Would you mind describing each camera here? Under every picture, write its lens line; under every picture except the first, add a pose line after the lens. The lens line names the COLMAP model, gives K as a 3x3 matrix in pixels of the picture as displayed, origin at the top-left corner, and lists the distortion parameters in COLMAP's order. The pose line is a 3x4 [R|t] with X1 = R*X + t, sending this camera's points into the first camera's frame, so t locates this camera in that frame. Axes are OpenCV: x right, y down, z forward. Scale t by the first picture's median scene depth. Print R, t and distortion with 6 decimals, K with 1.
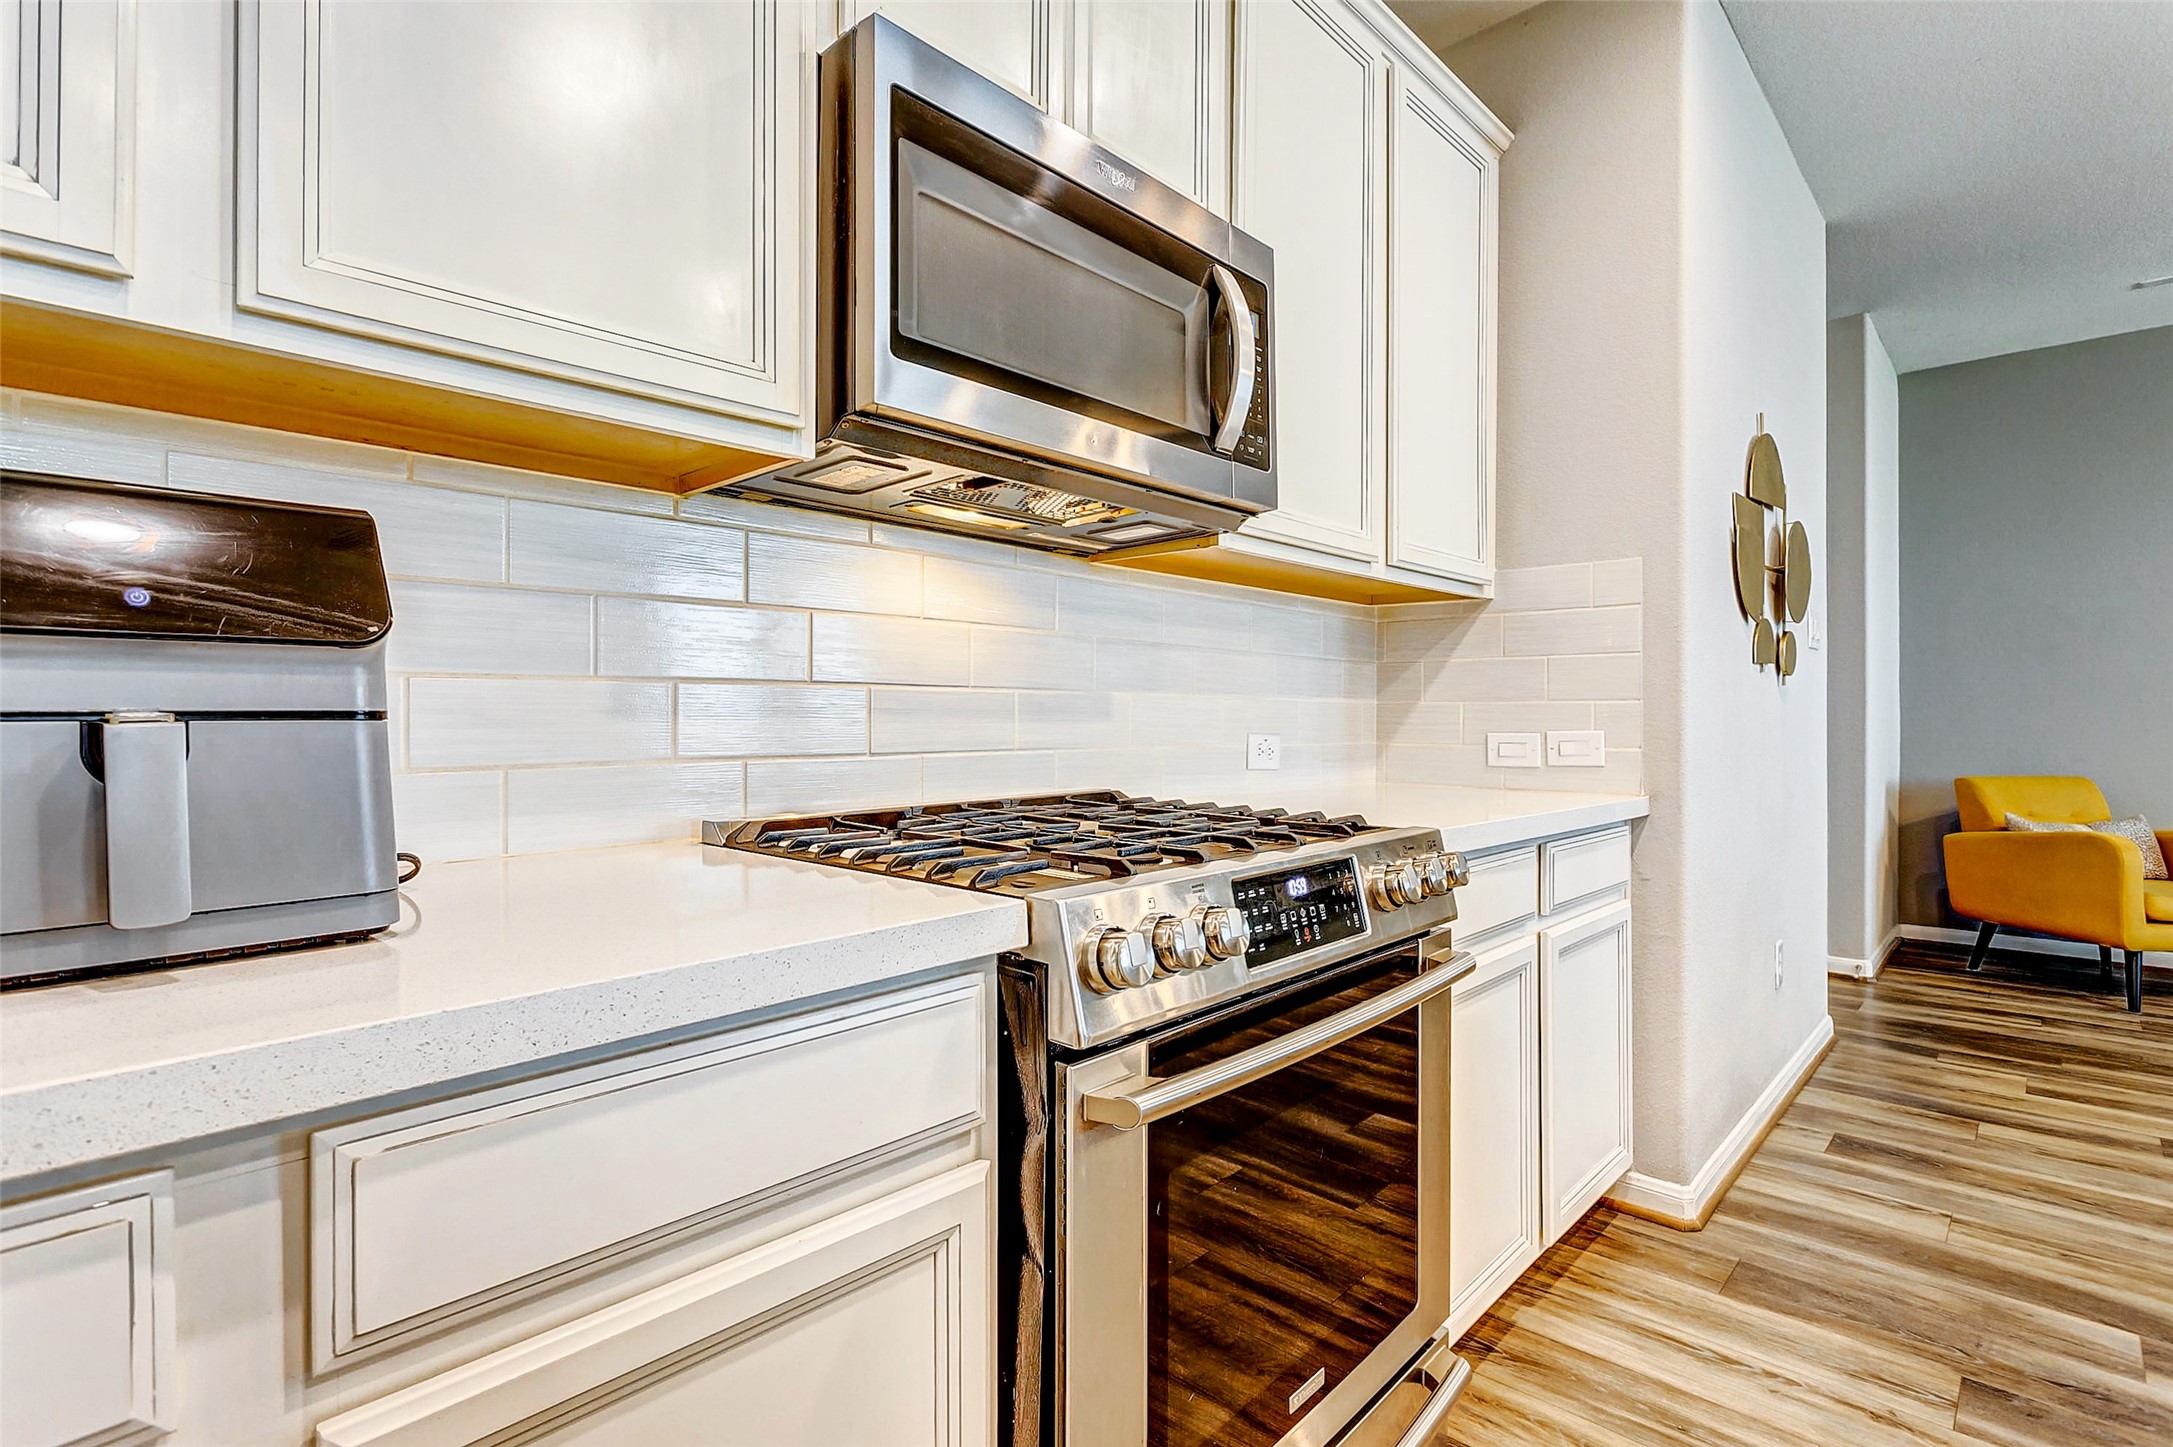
lens RADIAL K [[1056.9, 0, 1063.7], [0, 1056.9, 698.5], [0, 0, 1]] dist [-0.002851, 0.000117]
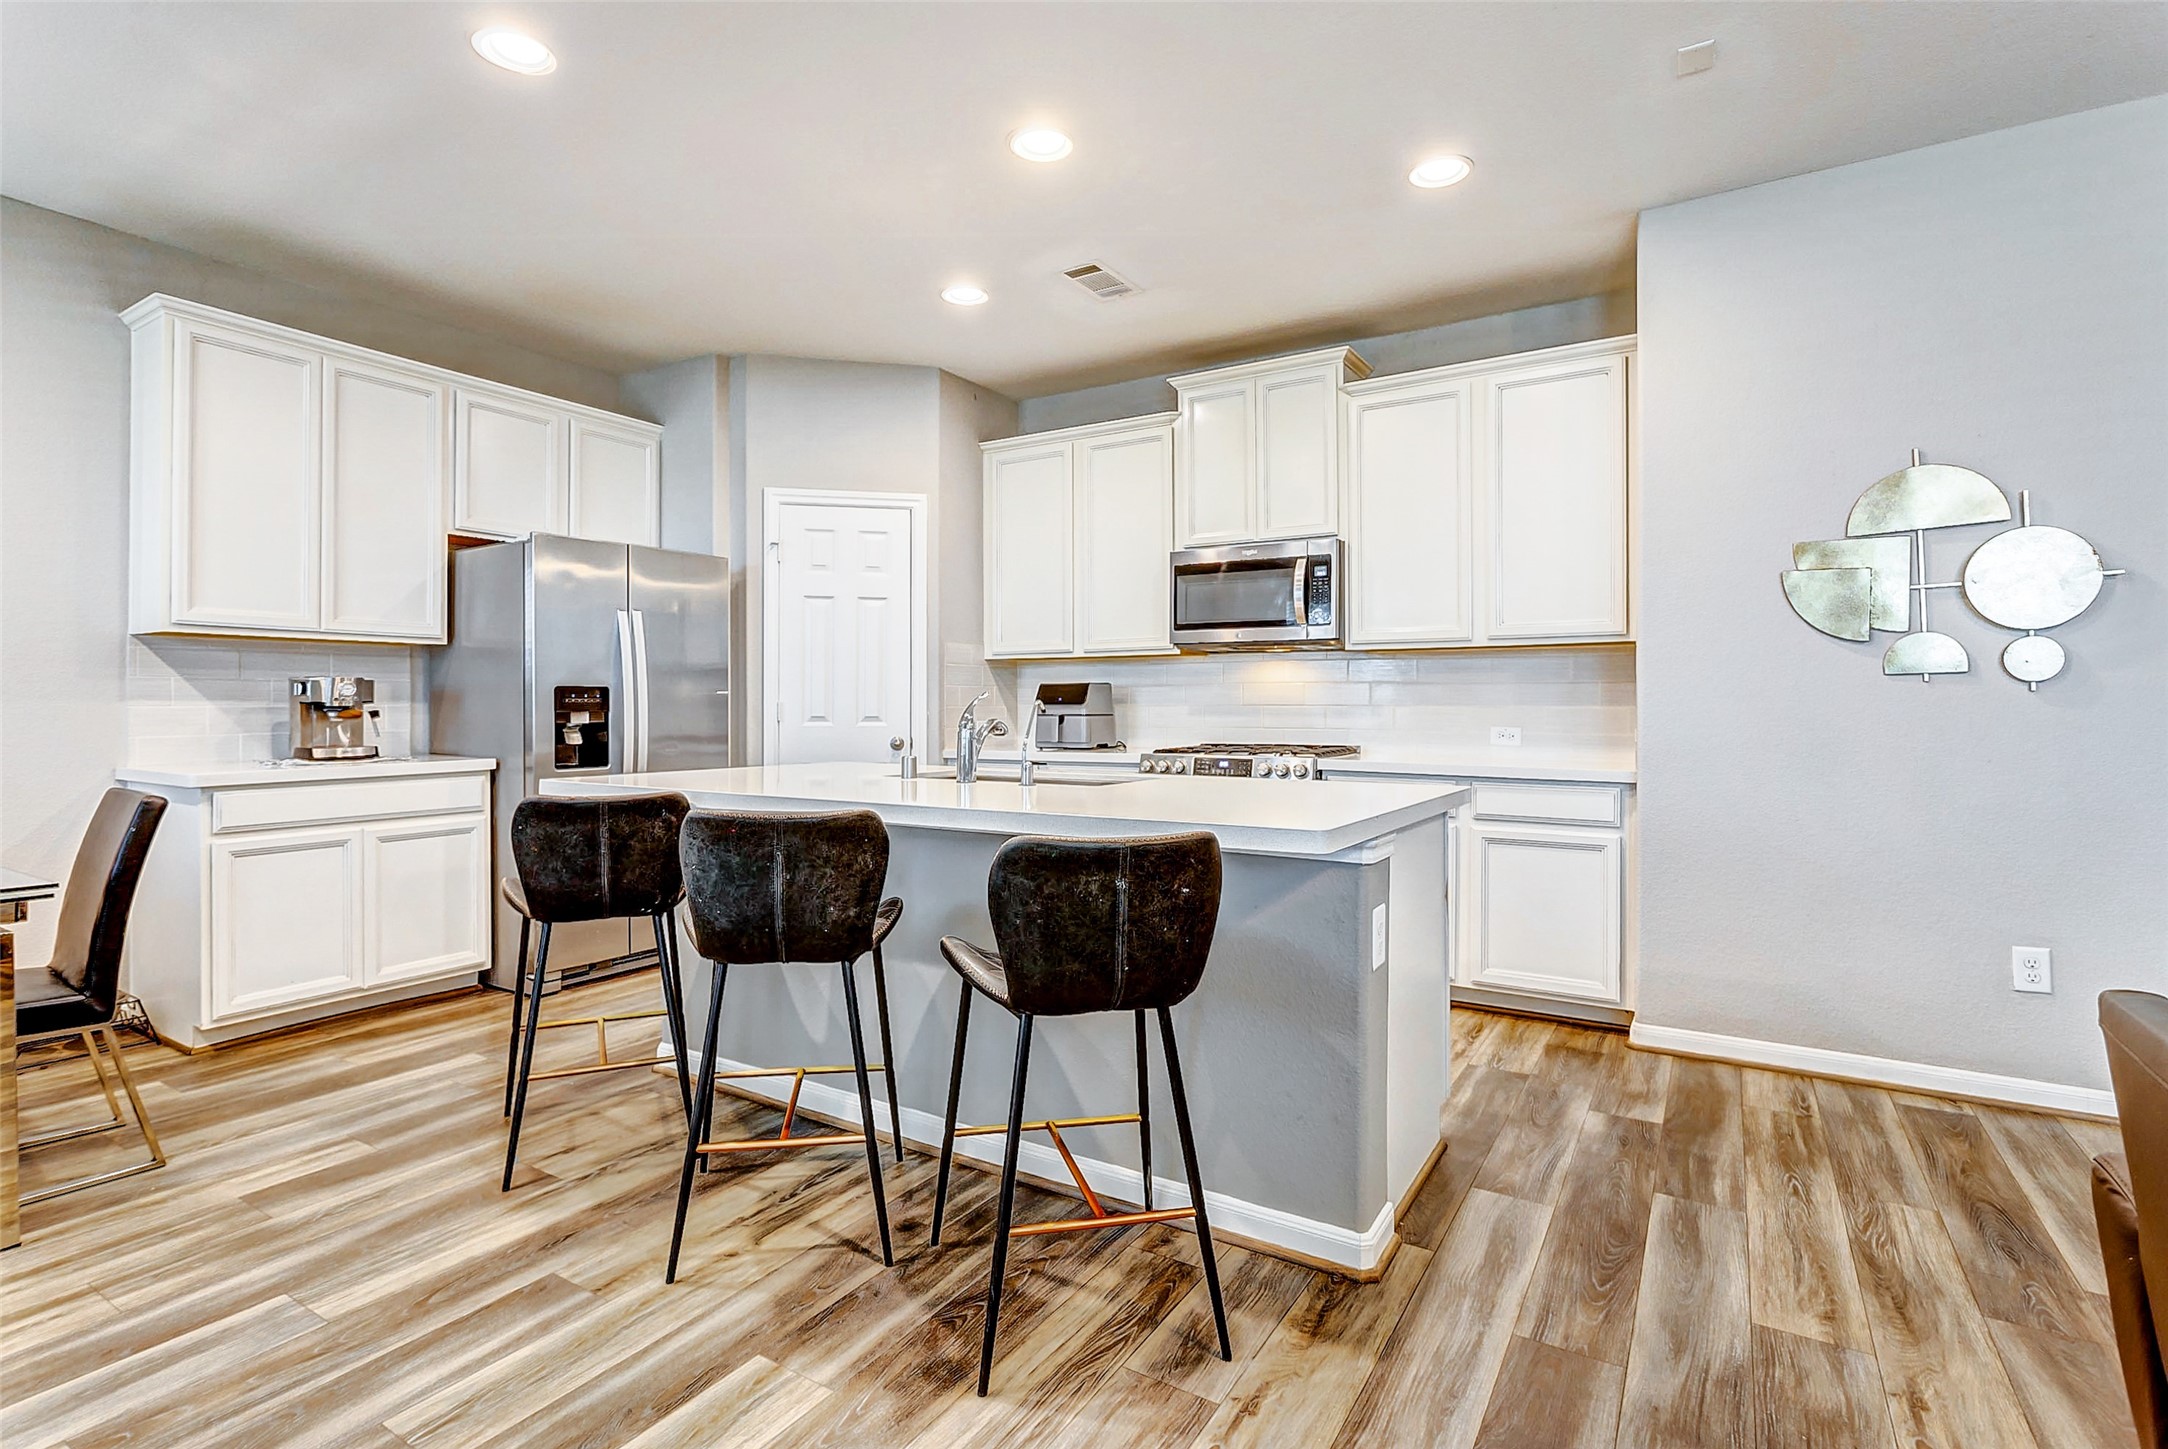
lens RADIAL K [[1054.4, 0, 1061.6], [0, 1054.4, 694.2], [0, 0, 1]] dist [-0.002851, 0.000117]
pose [[0.190086, -0.011646, -0.981698, 1.575889], [0.008301, 0.999913, -0.010255, -0.010855], [0.981732, -0.006199, 0.190167, -0.102052]]
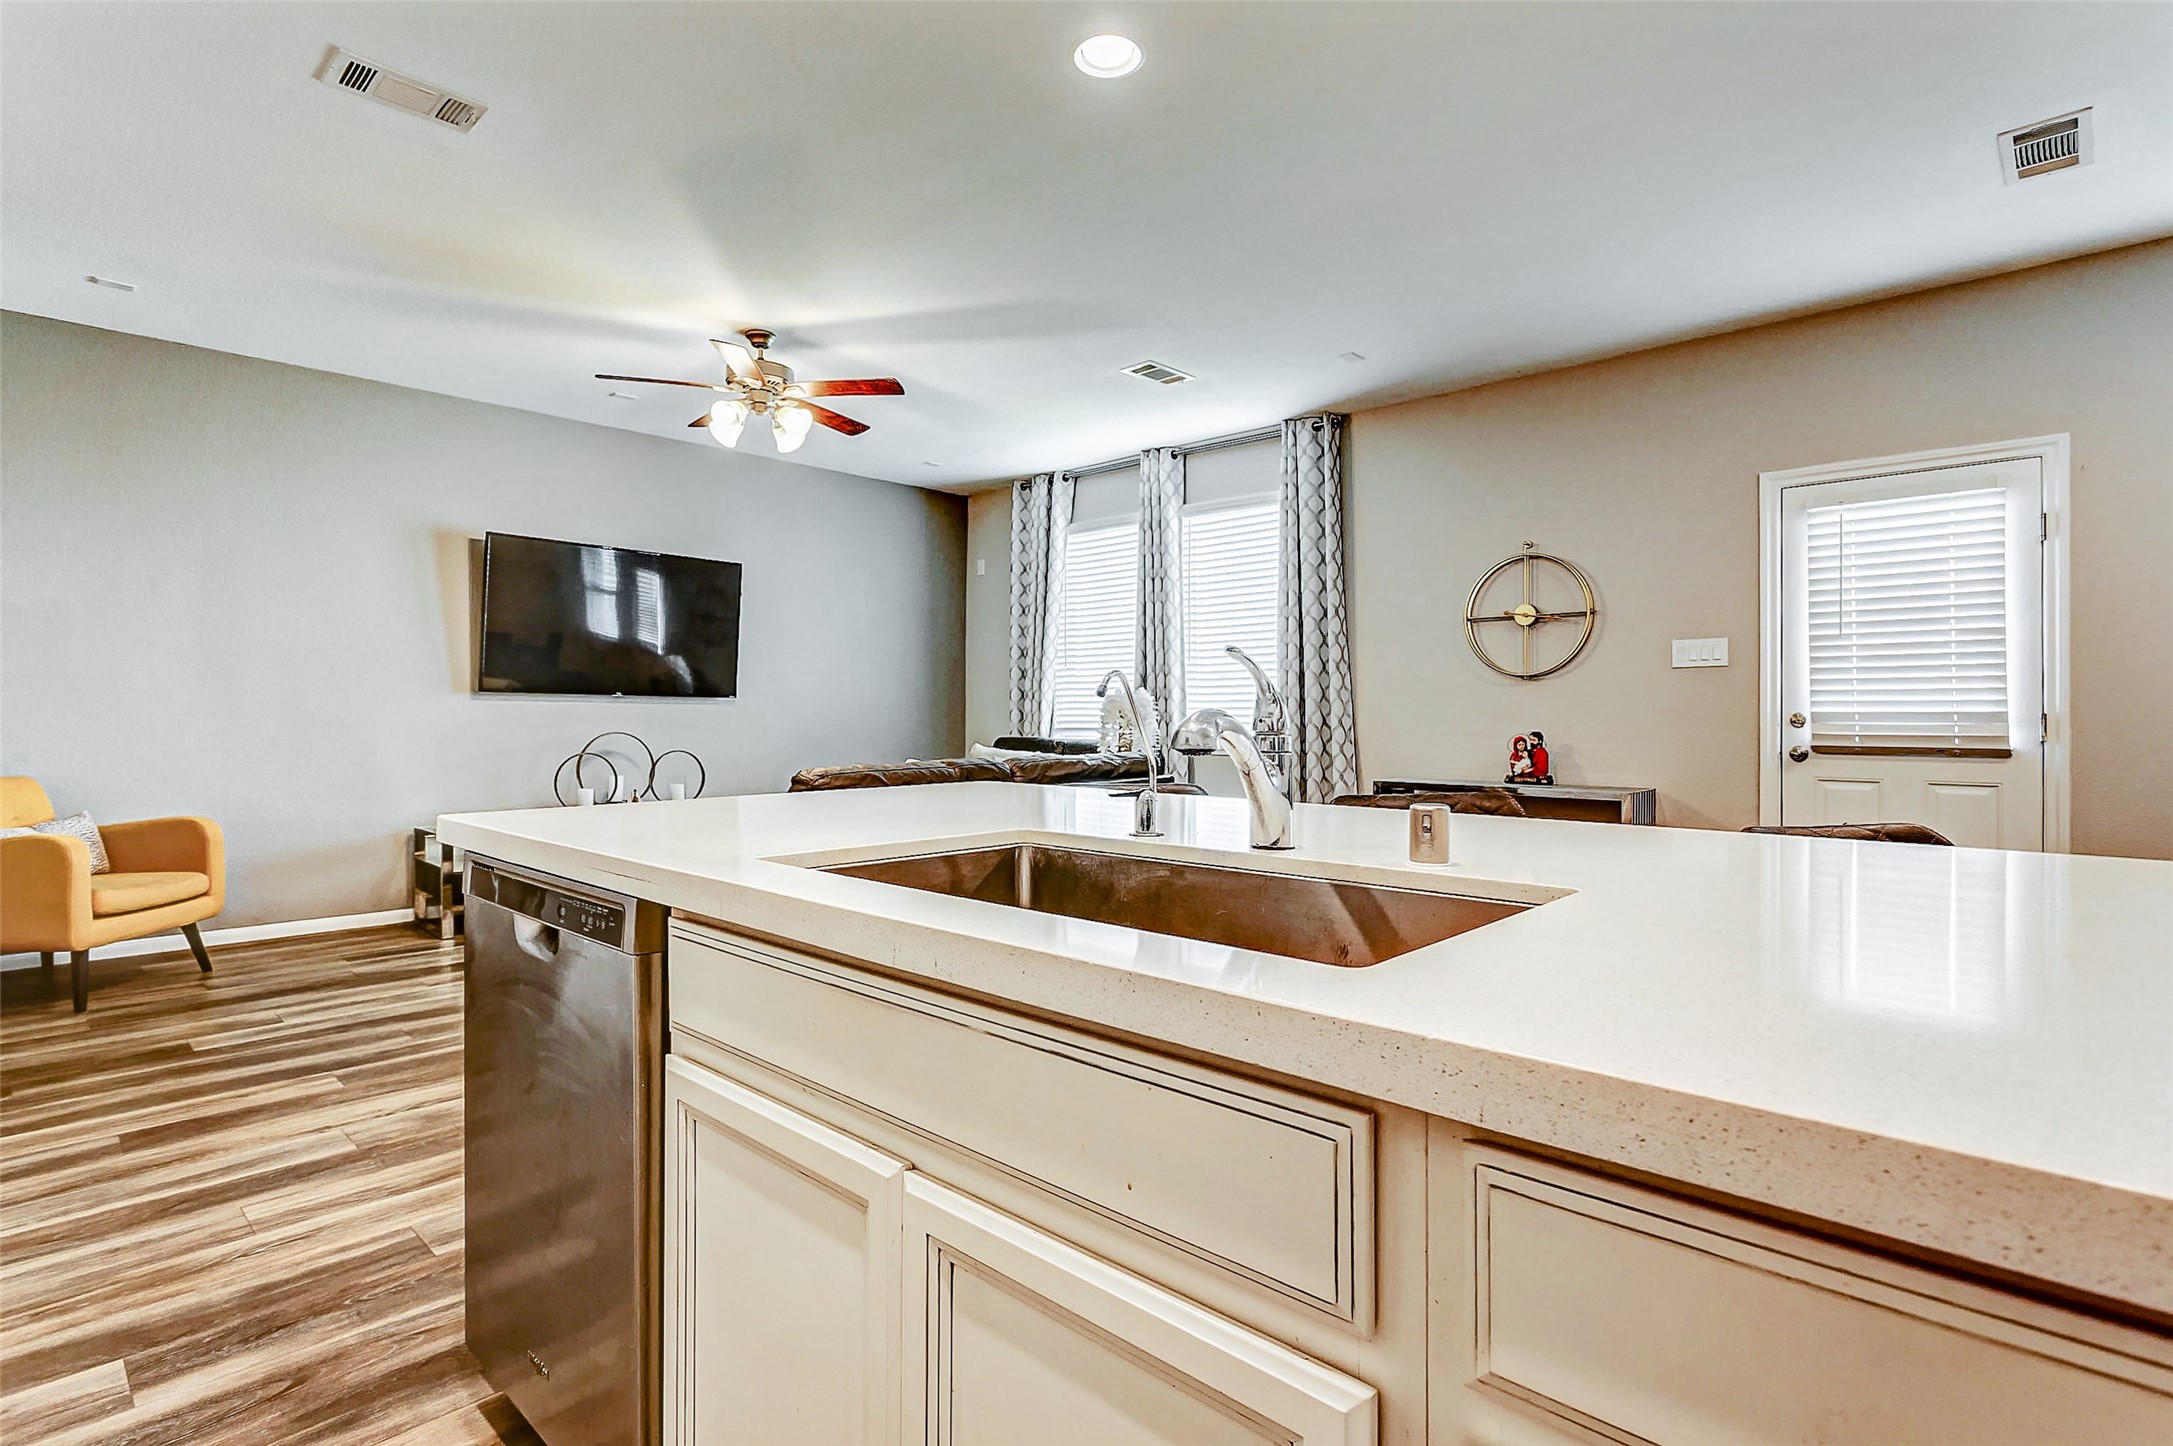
lens RADIAL K [[1056.9, 0, 1073.9], [0, 1056.9, 704.6], [0, 0, 1]] dist [-0.002851, 0.000117]
pose [[0.005886, 0.008845, 0.999944, 0.048225], [-0.014110, 0.999862, -0.008761, 0.007839], [-0.999883, -0.014058, 0.006010, 0.096809]]
